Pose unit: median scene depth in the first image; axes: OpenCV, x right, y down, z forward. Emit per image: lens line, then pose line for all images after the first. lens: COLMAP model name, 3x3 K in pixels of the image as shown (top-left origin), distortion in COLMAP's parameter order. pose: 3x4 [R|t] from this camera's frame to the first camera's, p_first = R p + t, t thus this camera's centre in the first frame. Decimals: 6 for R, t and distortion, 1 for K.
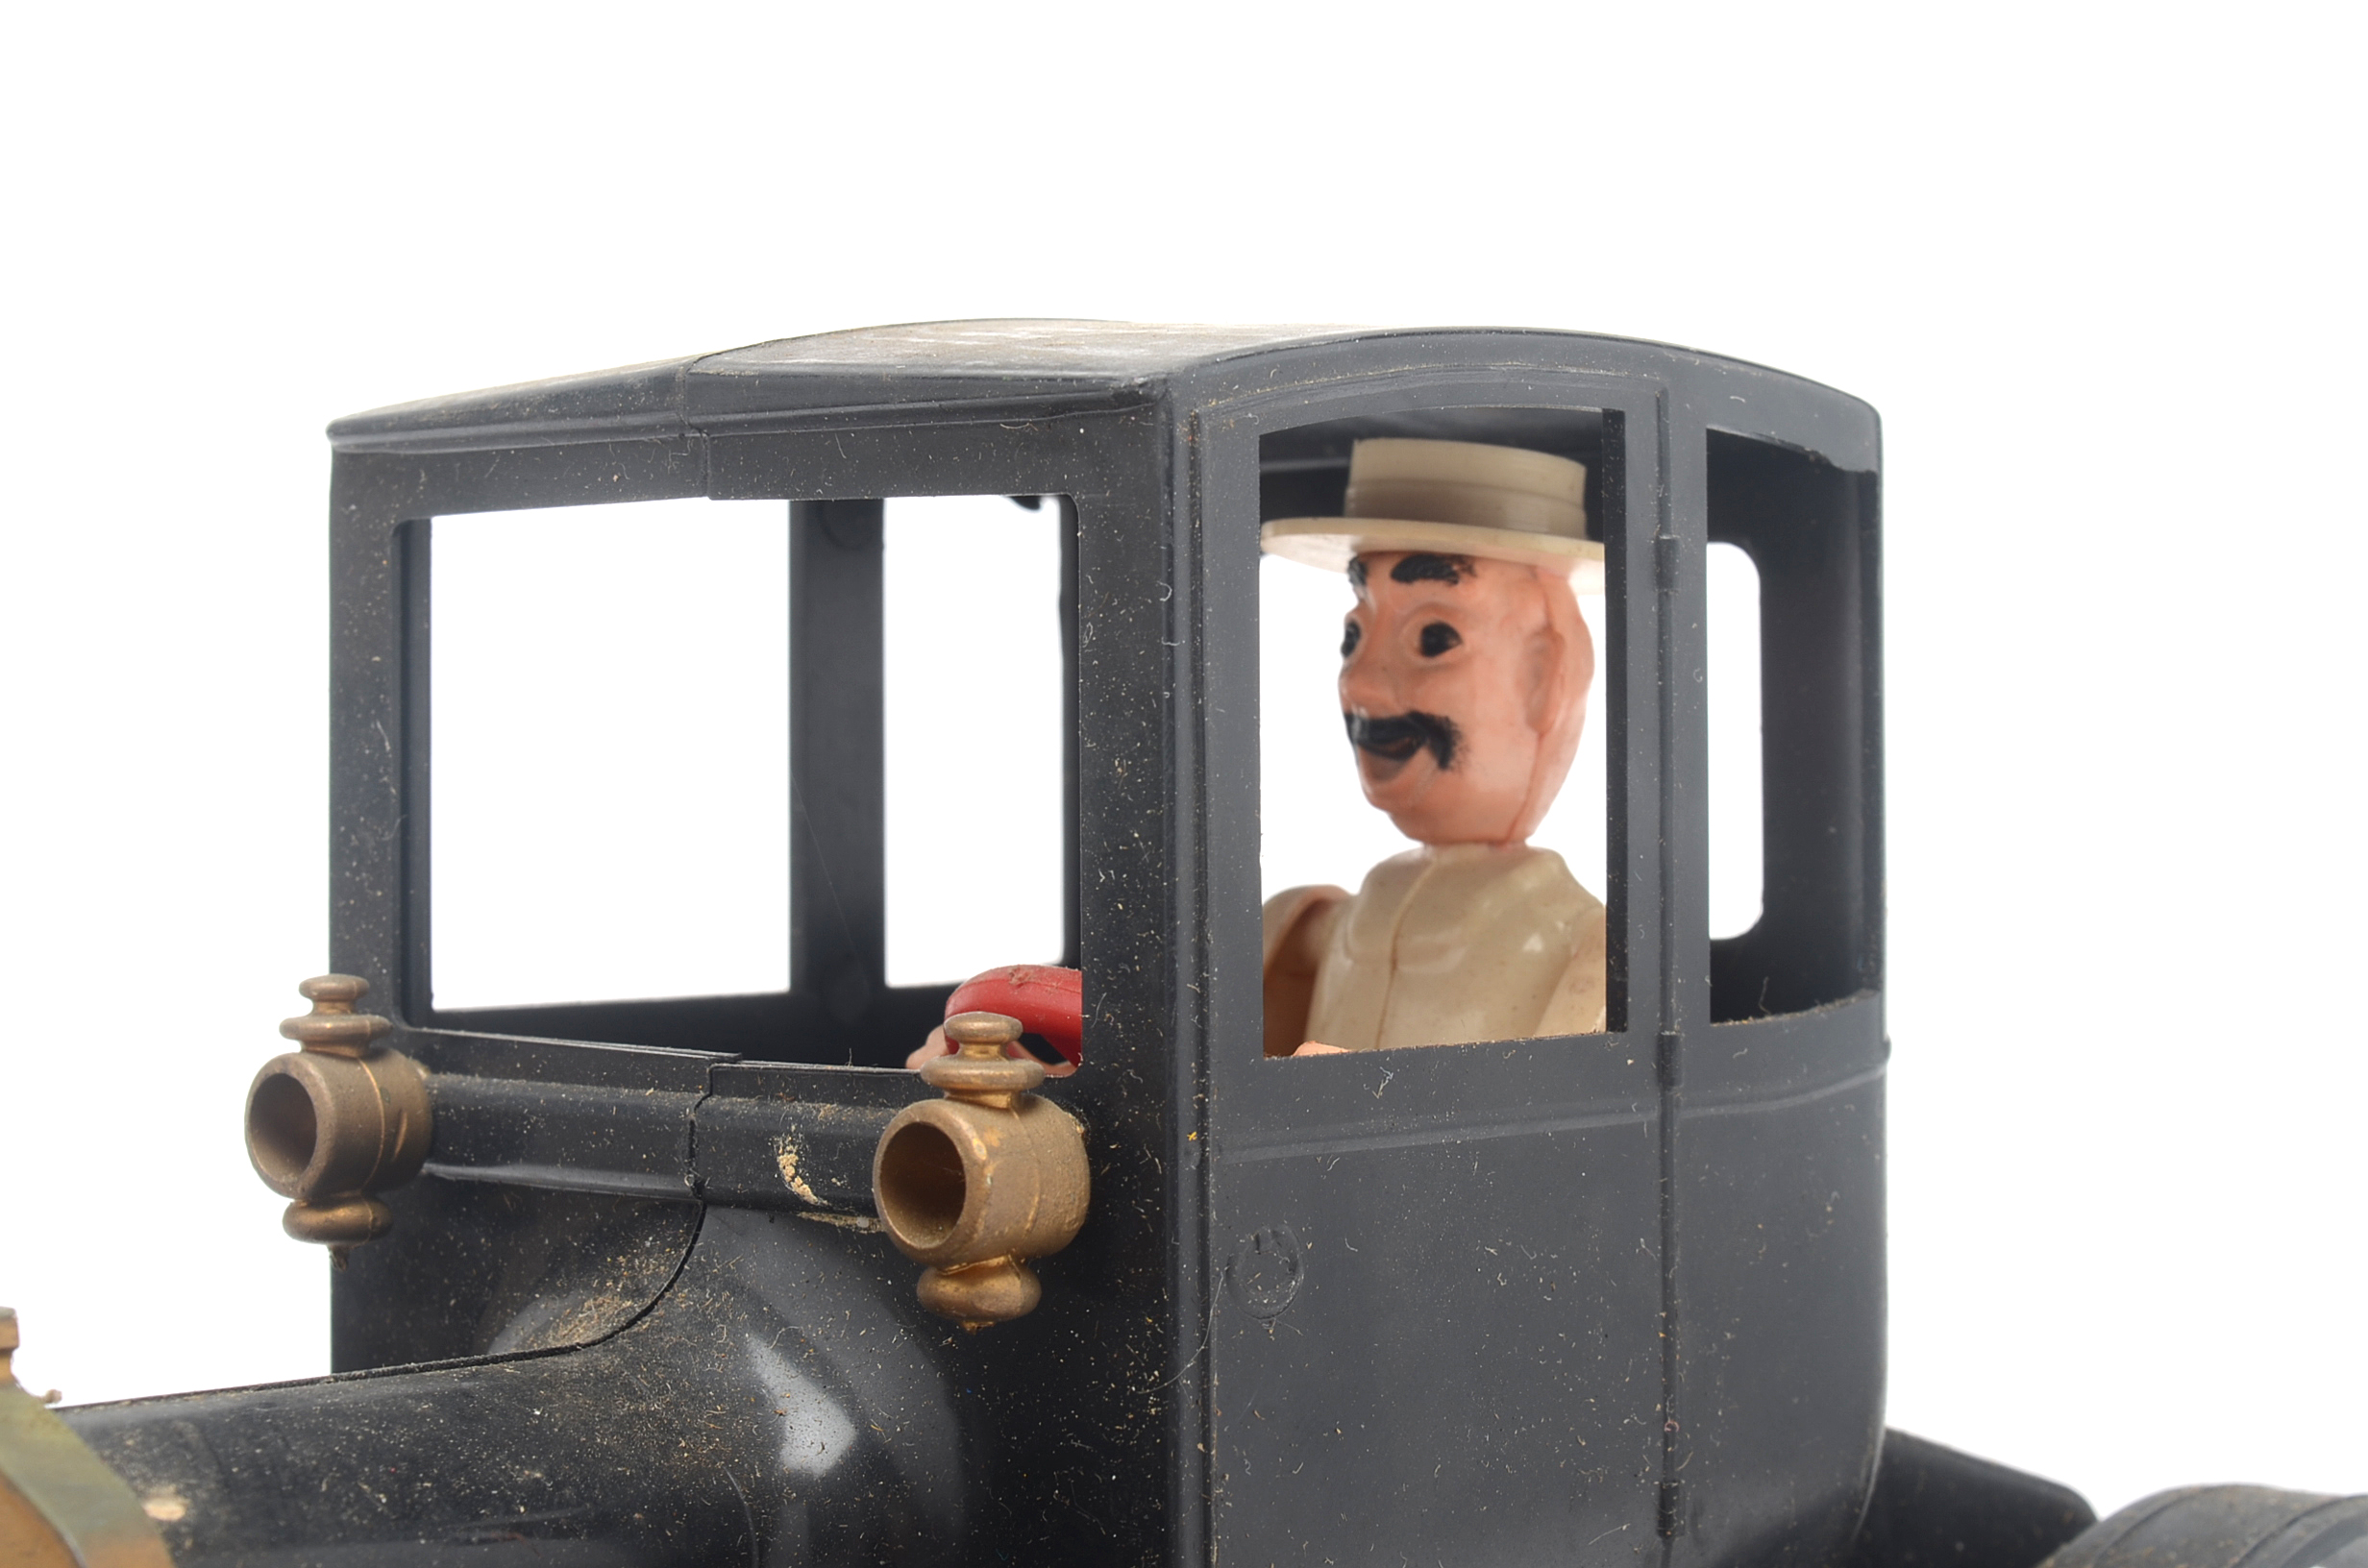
lens RADIAL K [[5488.5, 0, 1195.0], [0, 5488.5, 787.5], [0, 0, 1]] dist [-0.073490, 0.000000]
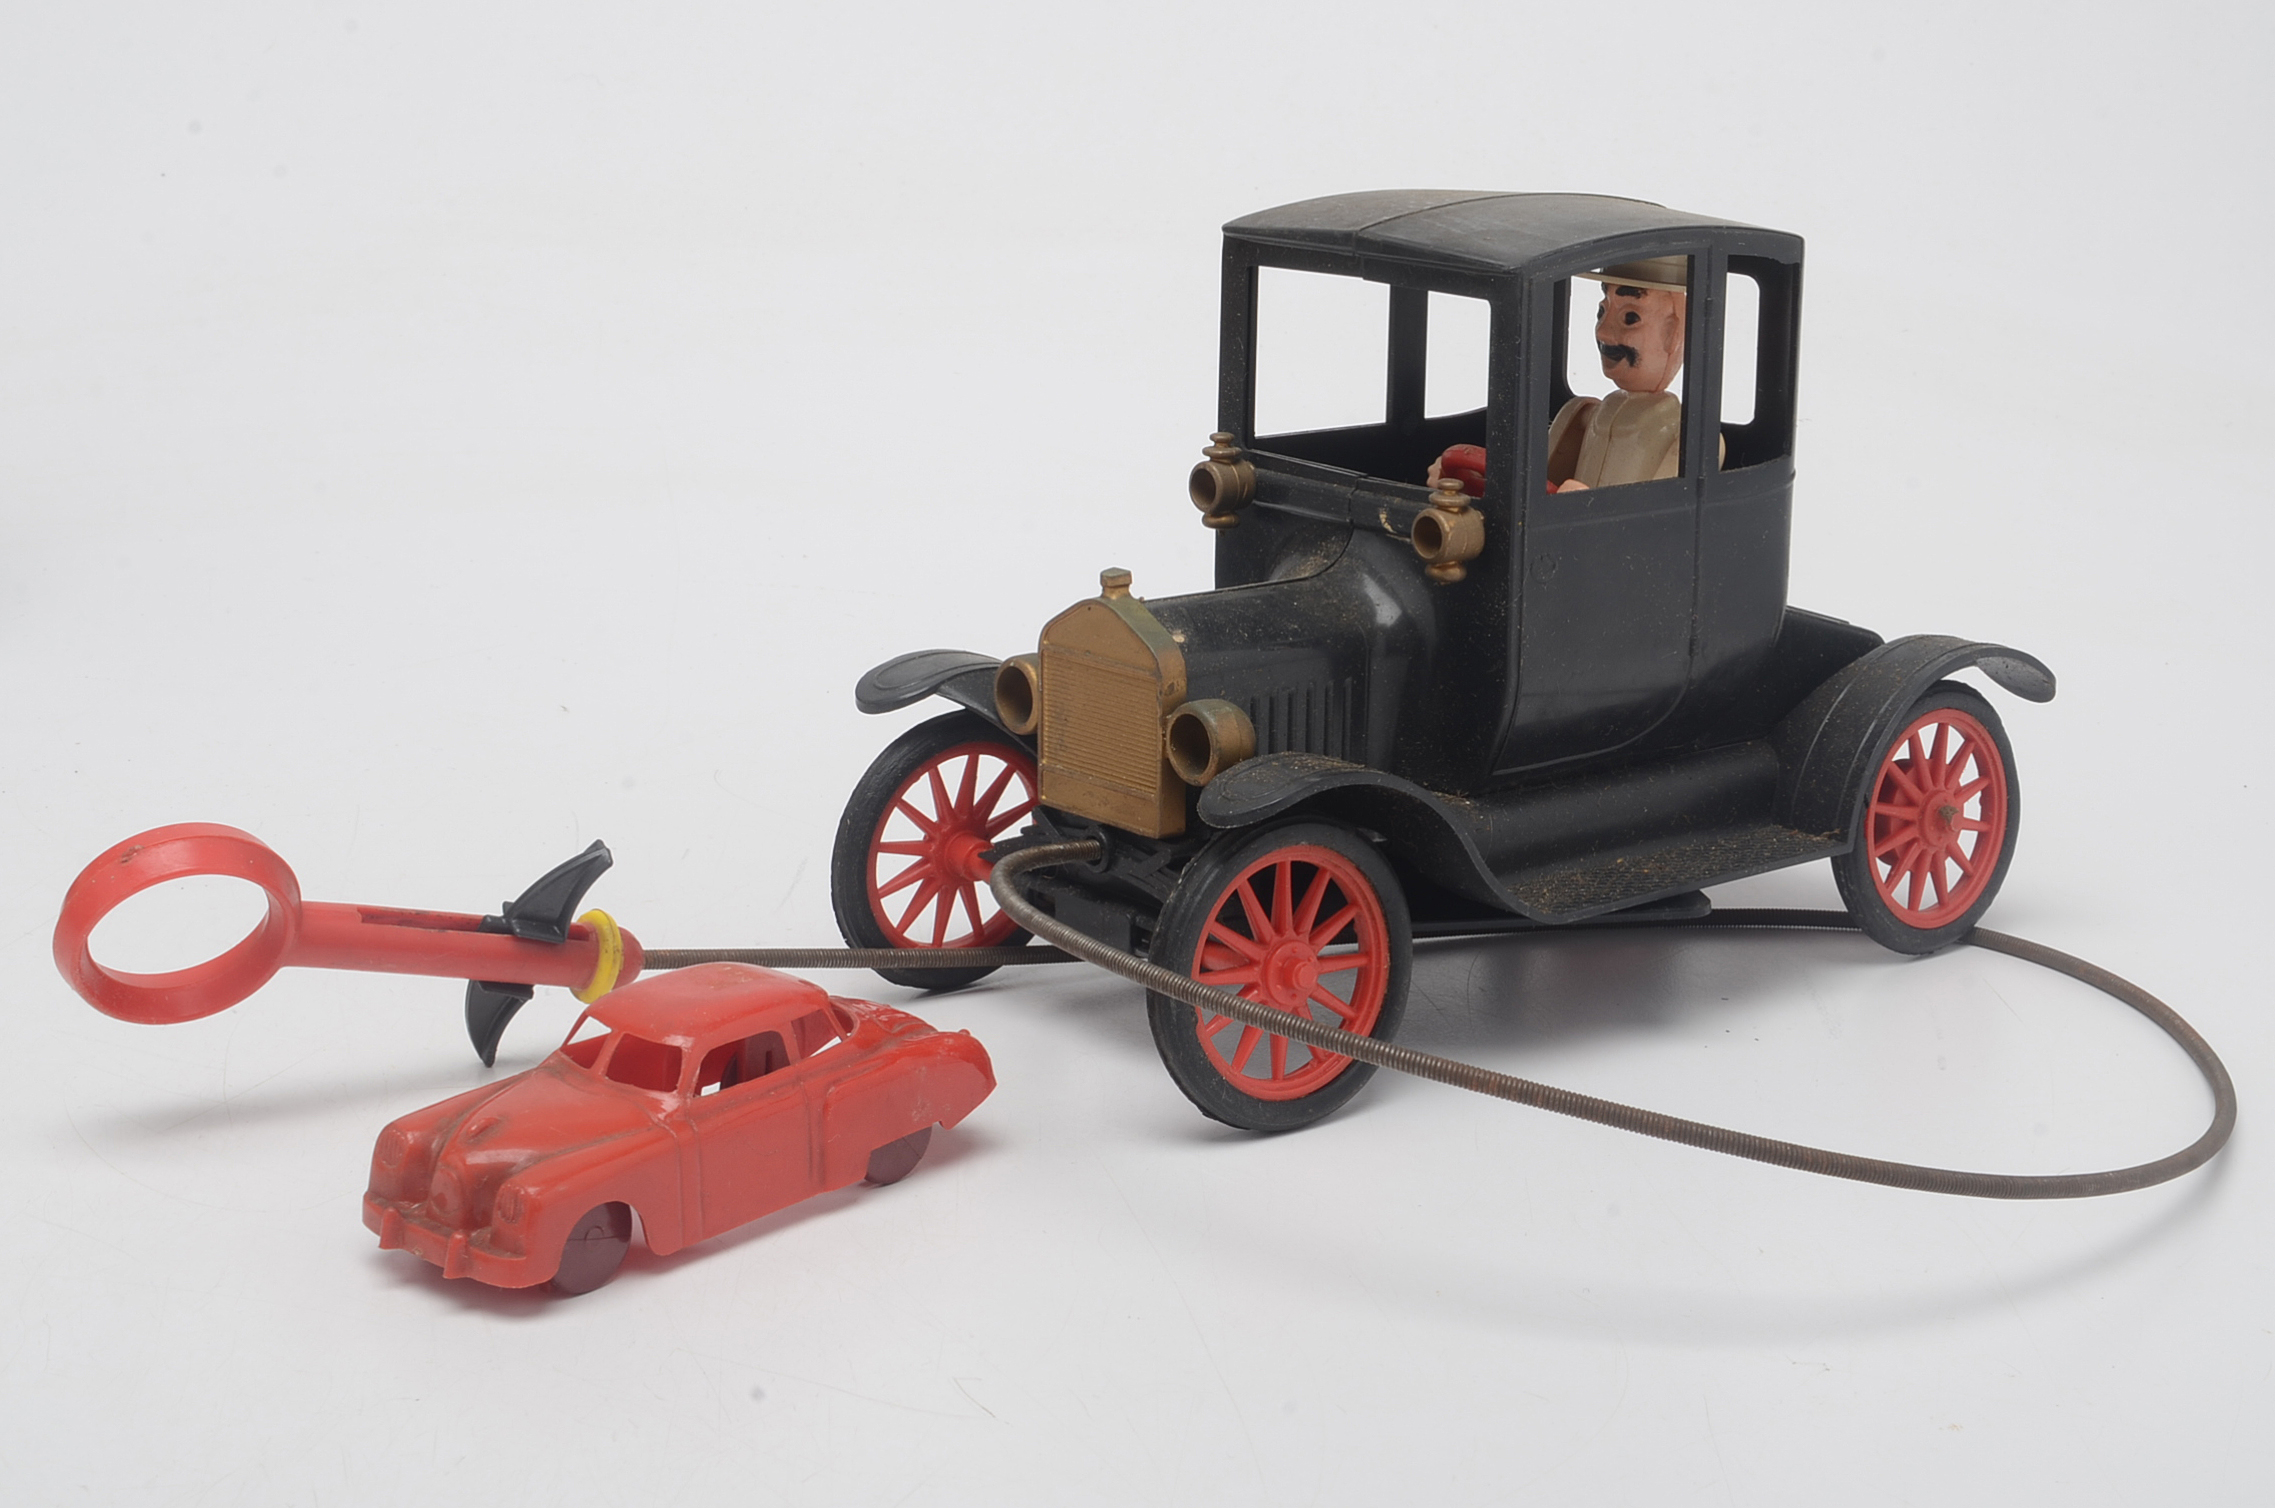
lens RADIAL K [[3749.2, 0, 1134.5], [0, 3749.2, 756.1], [0, 0, 1]] dist [0.191469, 0.000000]
pose [[0.989875, 0.046063, -0.134261, 0.065163], [-0.017854, 0.978773, 0.204169, -0.202869], [0.140815, -0.199705, 0.969685, -0.927456]]
